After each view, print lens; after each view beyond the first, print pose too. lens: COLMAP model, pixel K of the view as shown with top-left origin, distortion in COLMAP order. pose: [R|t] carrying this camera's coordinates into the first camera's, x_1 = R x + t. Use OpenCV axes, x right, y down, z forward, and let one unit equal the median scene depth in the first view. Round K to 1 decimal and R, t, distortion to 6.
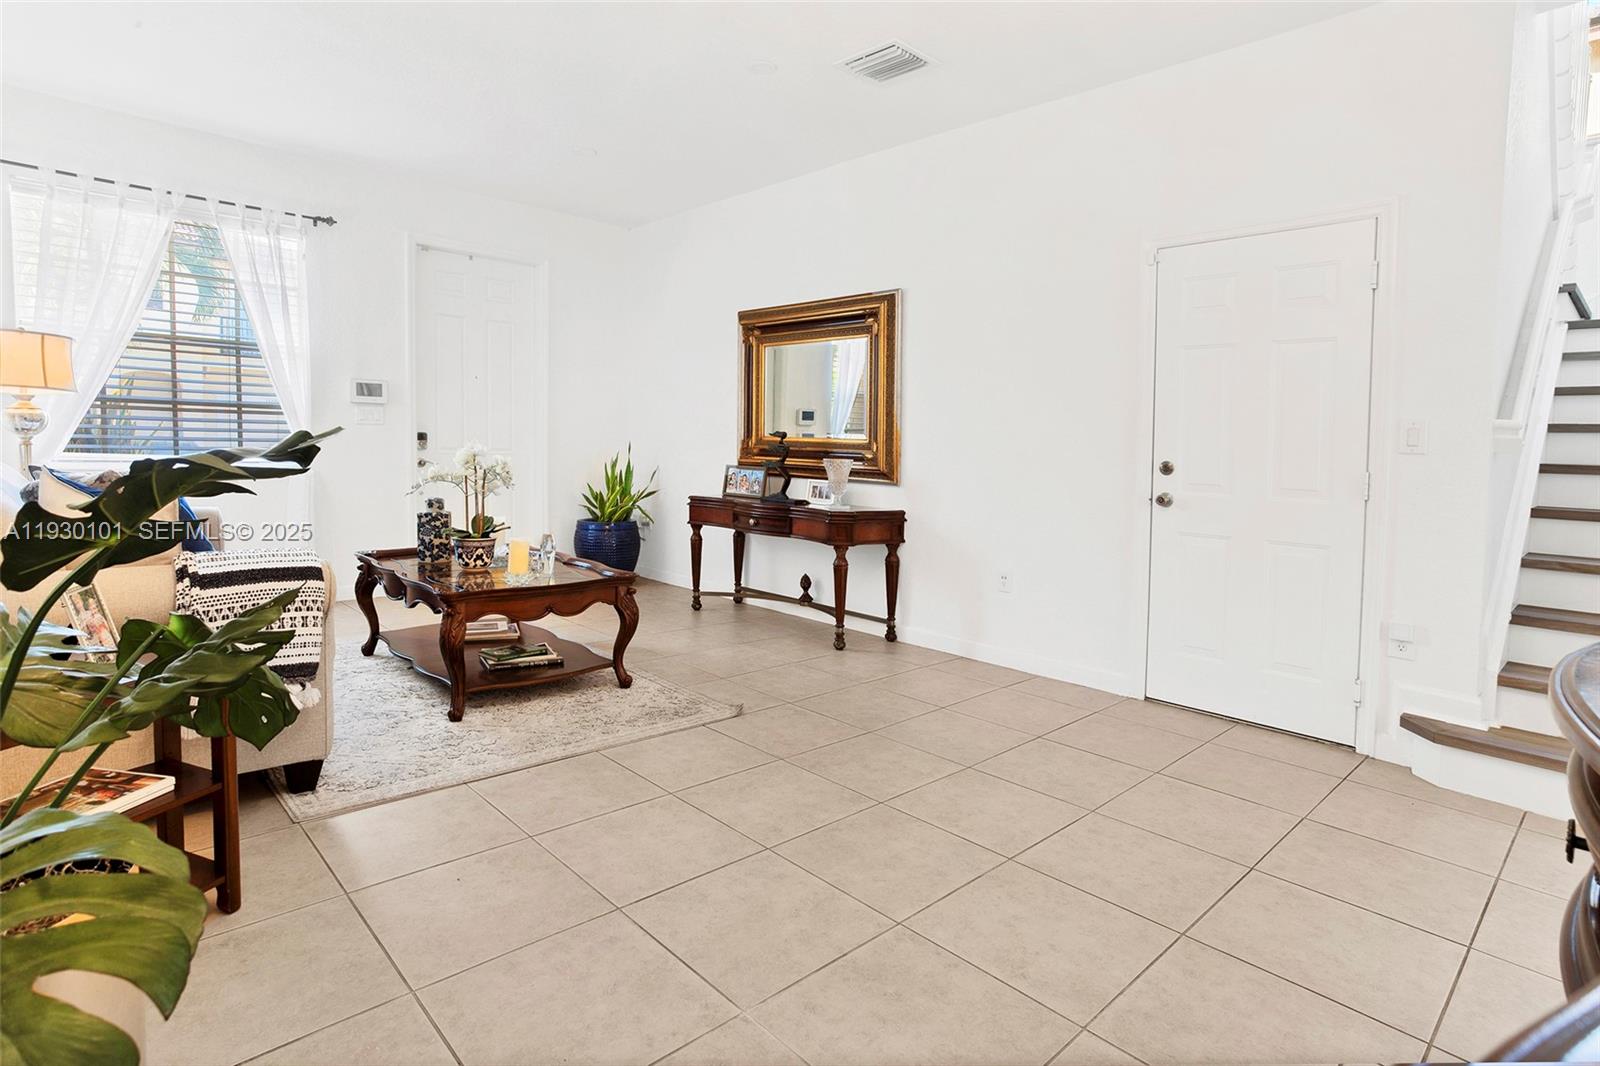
lens RADIAL K [[797.5, 0, 800.0], [0, 797.5, 533.0], [0, 0, 1]] dist [-0.001103, -0.000282]
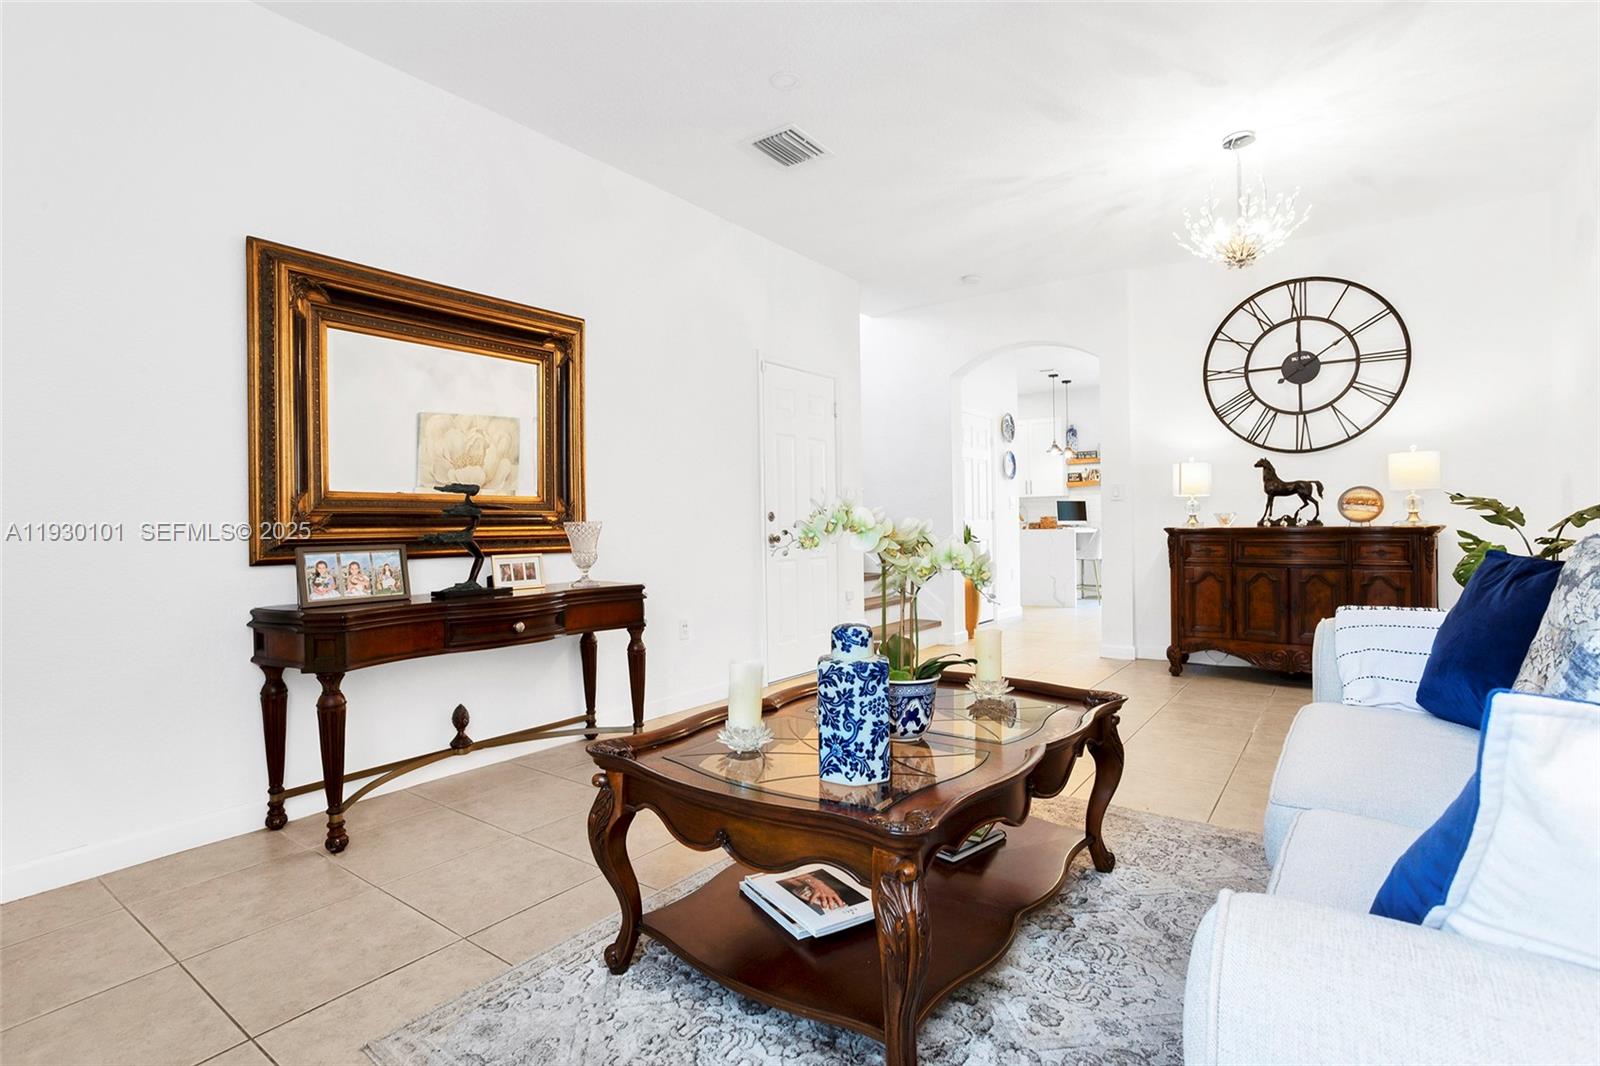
lens RADIAL K [[797.5, 0, 800.0], [0, 797.5, 533.0], [0, 0, 1]] dist [-0.001103, -0.000282]
pose [[-0.157539, -0.053435, 0.986066, -0.699491], [0.104331, 0.992046, 0.070427, -0.108331], [-0.981986, 0.113973, -0.150711, 0.857843]]
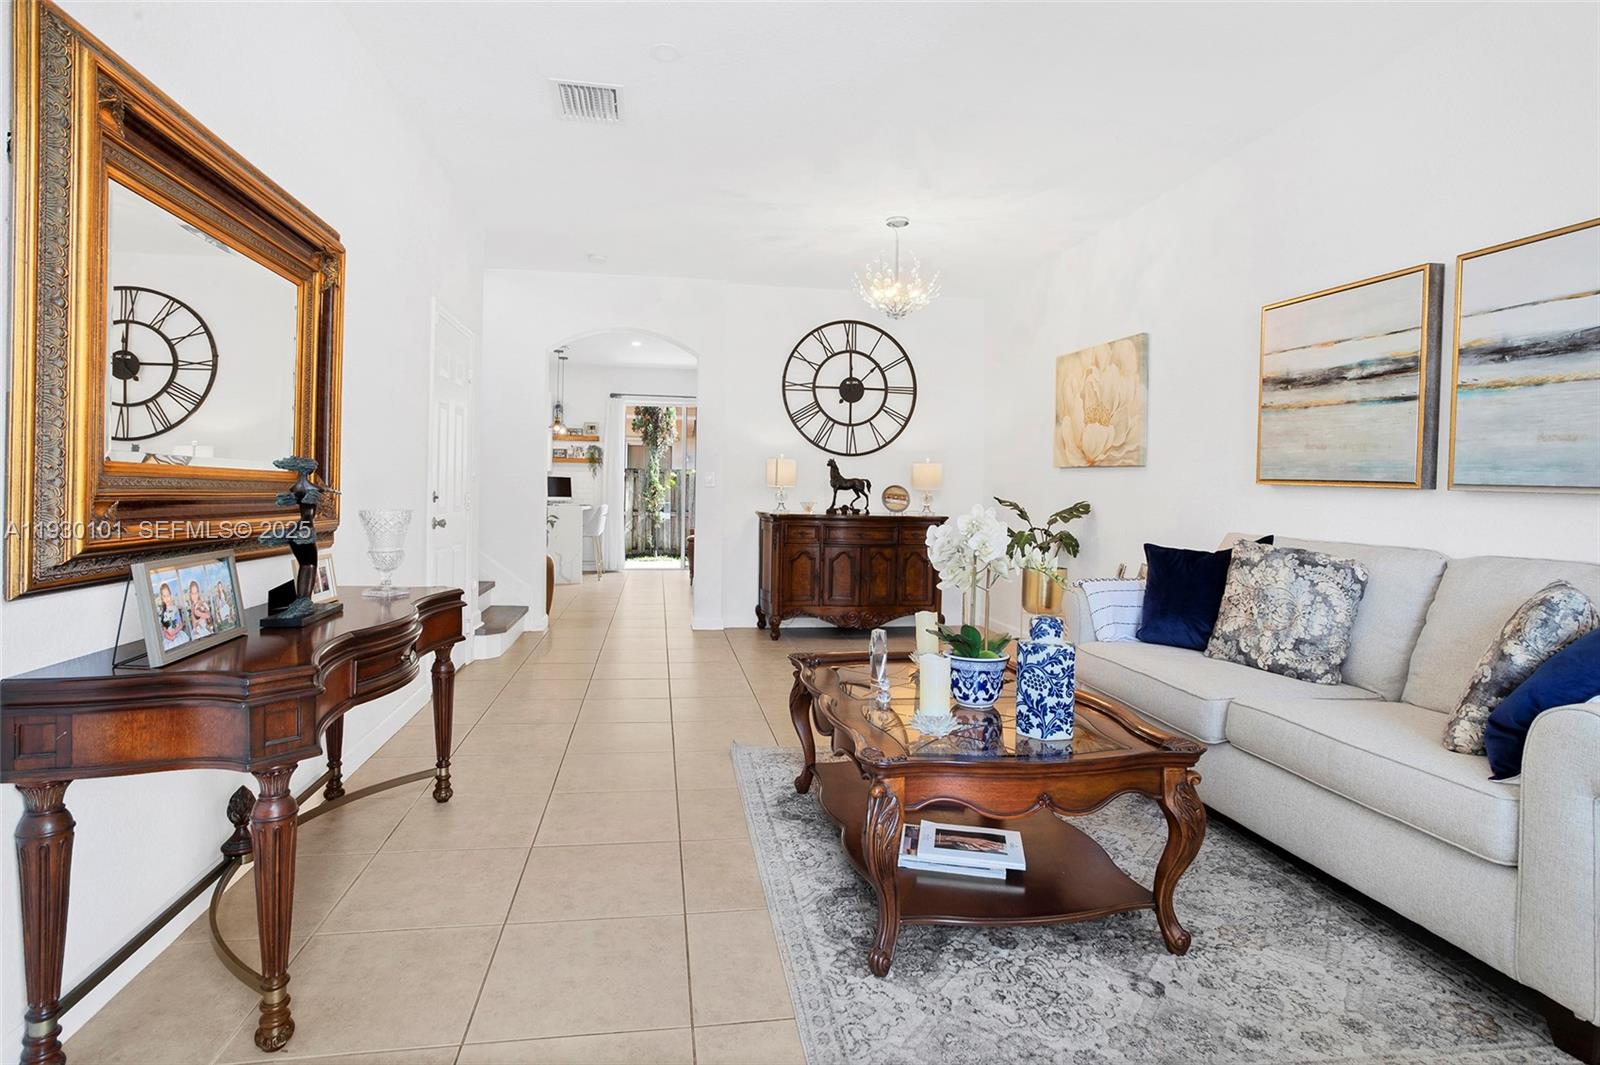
lens RADIAL K [[845.0, 0, 795.6], [0, 845.0, 499.6], [0, 0, 1]] dist [-0.002760, -0.001338]
pose [[-0.819663, -0.064283, 0.569228, -0.507180], [0.002747, 0.993231, 0.116121, -0.162840], [-0.572839, 0.096743, -0.813938, 1.255753]]
